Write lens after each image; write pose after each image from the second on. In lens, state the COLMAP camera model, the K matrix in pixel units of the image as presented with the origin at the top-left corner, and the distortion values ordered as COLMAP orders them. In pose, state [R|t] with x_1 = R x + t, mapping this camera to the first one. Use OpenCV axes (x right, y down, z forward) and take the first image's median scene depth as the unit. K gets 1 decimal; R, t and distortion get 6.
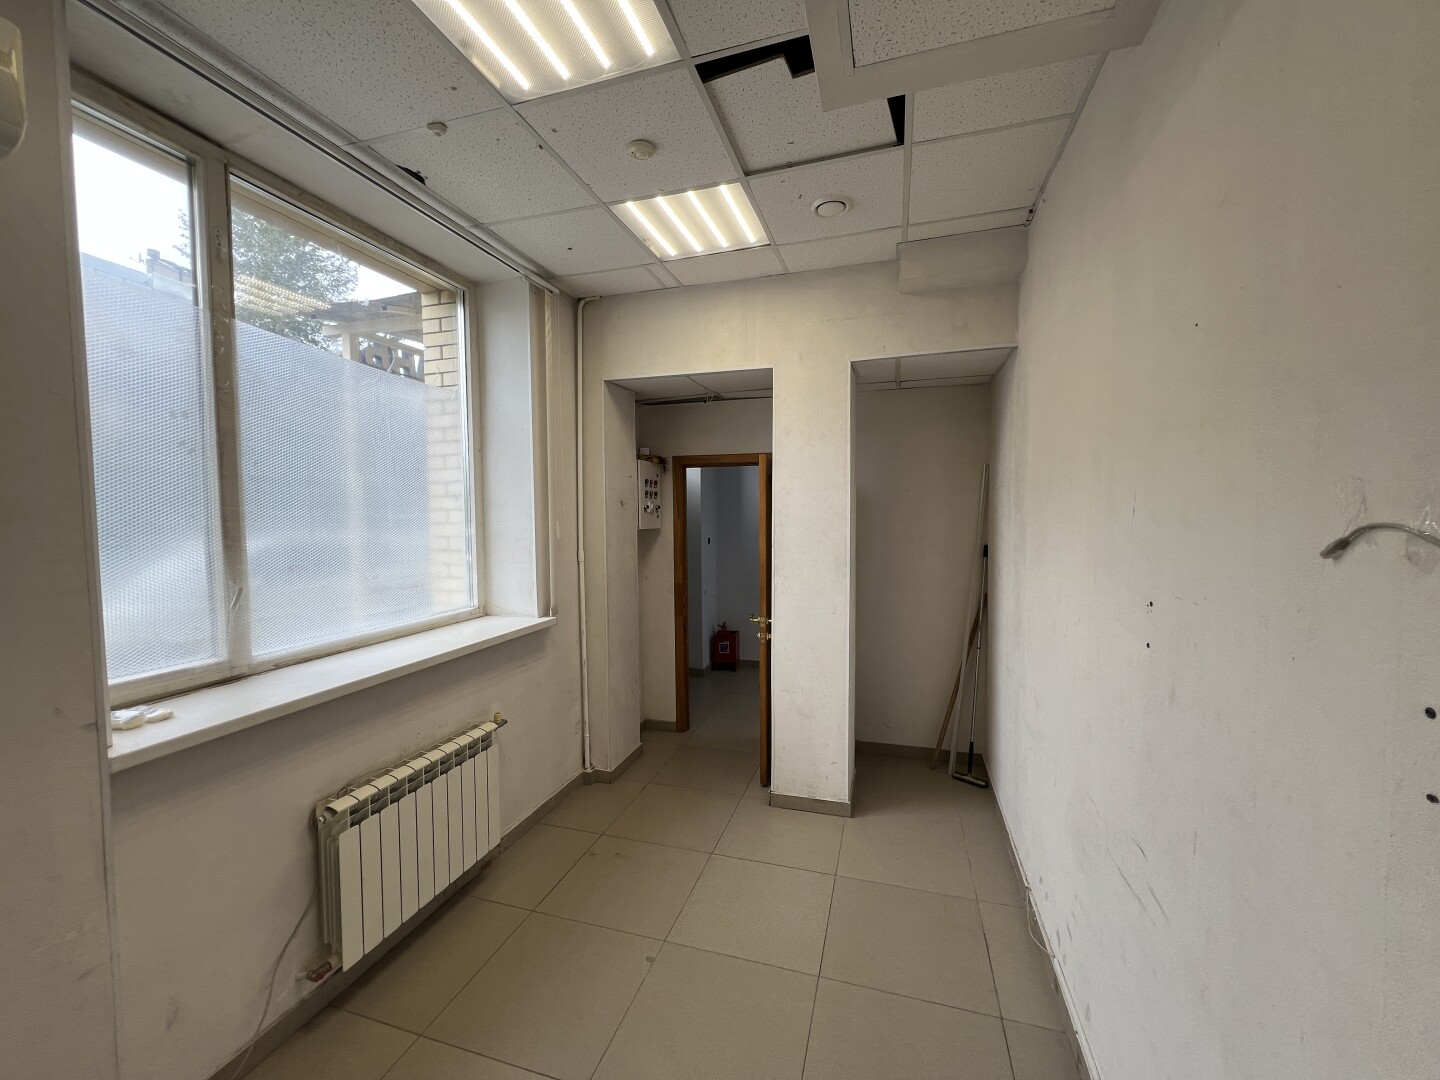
lens RADIAL K [[574.8, 0, 717.5], [0, 574.8, 539.5], [0, 0, 1]] dist [-0.002662, 0.000291]
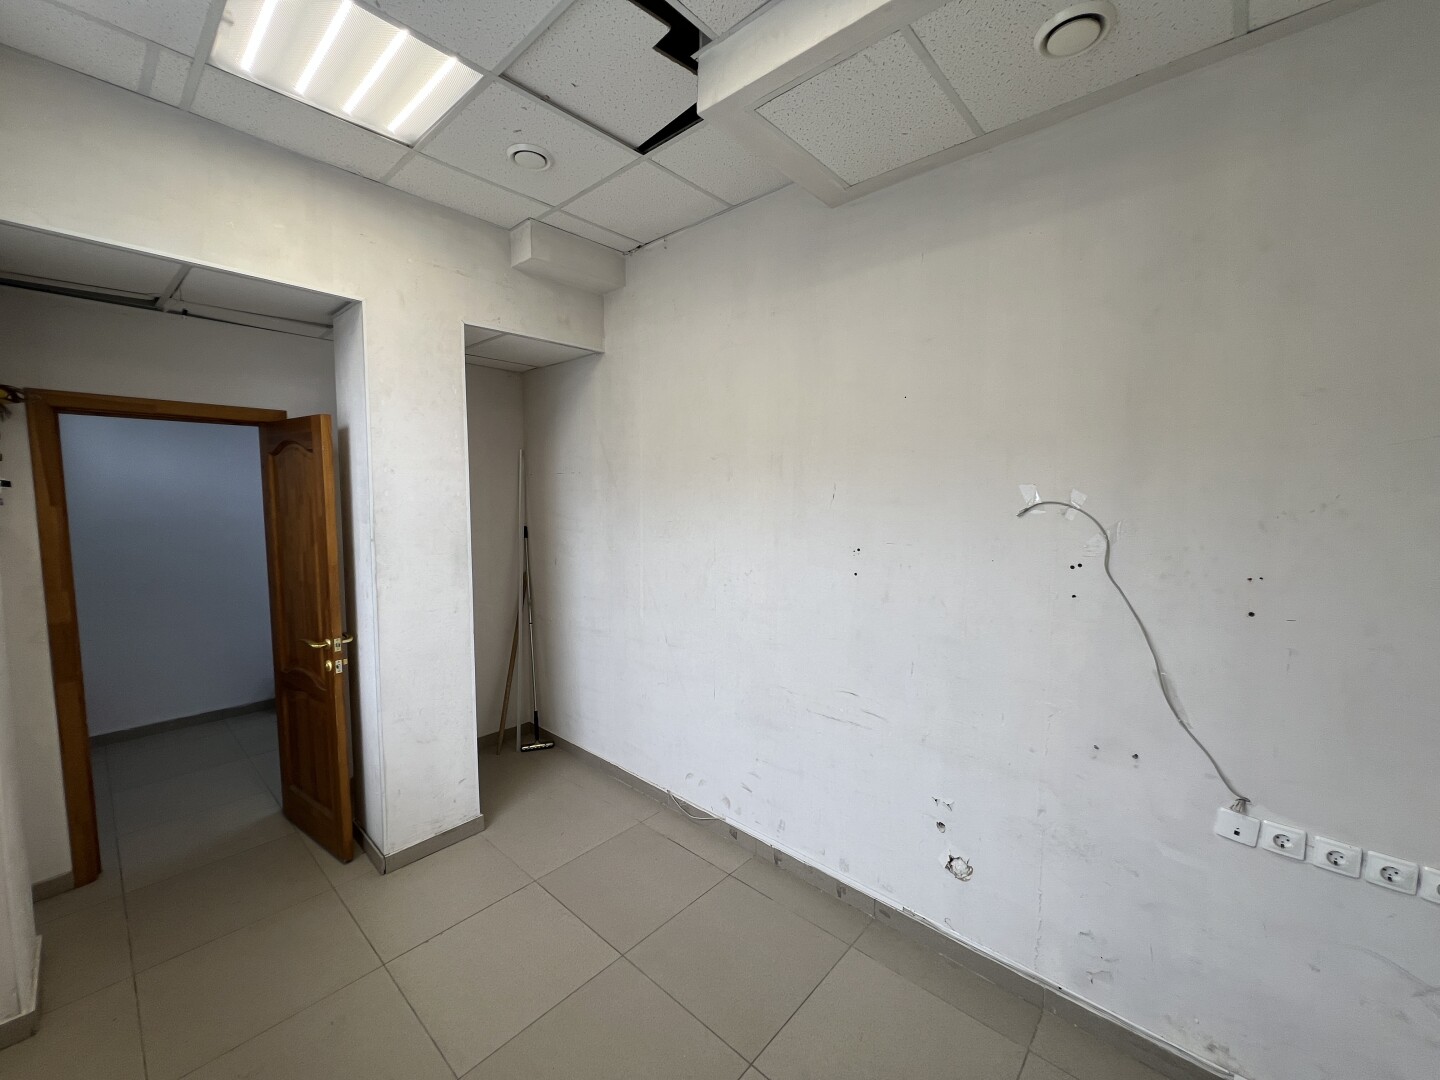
lens RADIAL K [[574.8, 0, 717.0], [0, 574.8, 537.9], [0, 0, 1]] dist [-0.002662, 0.000291]
pose [[0.419652, -0.067057, 0.905205, -0.428606], [0.039628, 0.997670, 0.055535, -0.015908], [-0.906820, 0.012566, 0.421331, 0.285443]]
